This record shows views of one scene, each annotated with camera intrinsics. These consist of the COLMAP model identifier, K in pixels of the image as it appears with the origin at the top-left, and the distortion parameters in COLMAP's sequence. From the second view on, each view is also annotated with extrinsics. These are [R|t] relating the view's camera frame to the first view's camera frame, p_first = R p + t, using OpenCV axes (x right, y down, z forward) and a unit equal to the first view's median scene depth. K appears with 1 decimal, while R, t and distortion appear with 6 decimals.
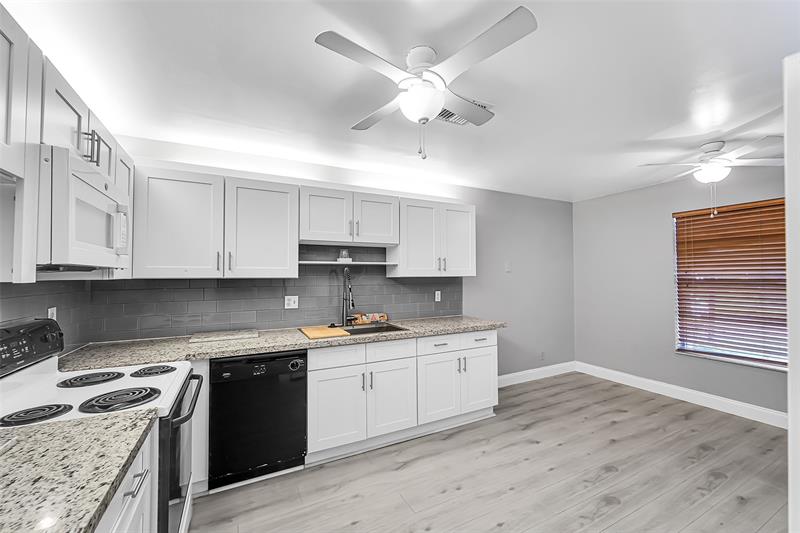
lens RADIAL K [[322.9, 0, 401.1], [0, 322.9, 271.3], [0, 0, 1]] dist [0.001949, 0.000255]
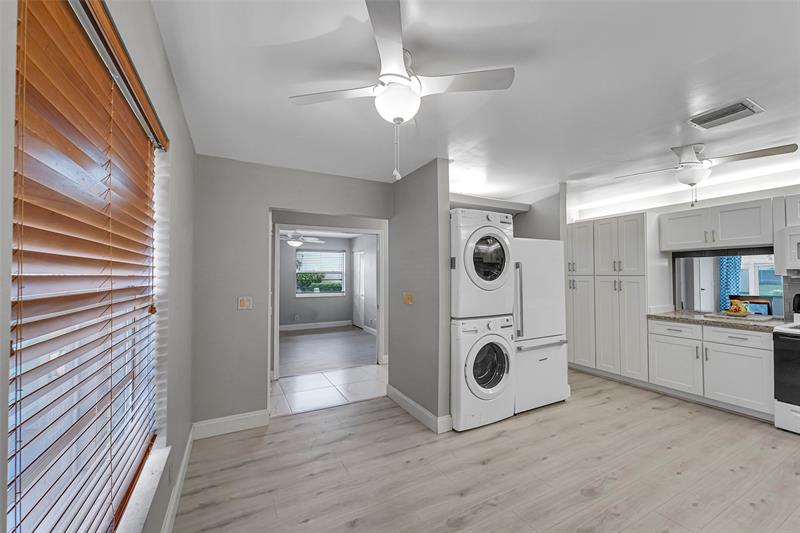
lens RADIAL K [[322.9, 0, 401.1], [0, 322.9, 271.3], [0, 0, 1]] dist [0.001949, 0.000255]
pose [[-0.999943, 0.004579, -0.009601, 1.228431], [0.004931, 0.999305, -0.036948, 0.034873], [0.009425, -0.036993, -0.999271, 2.006504]]
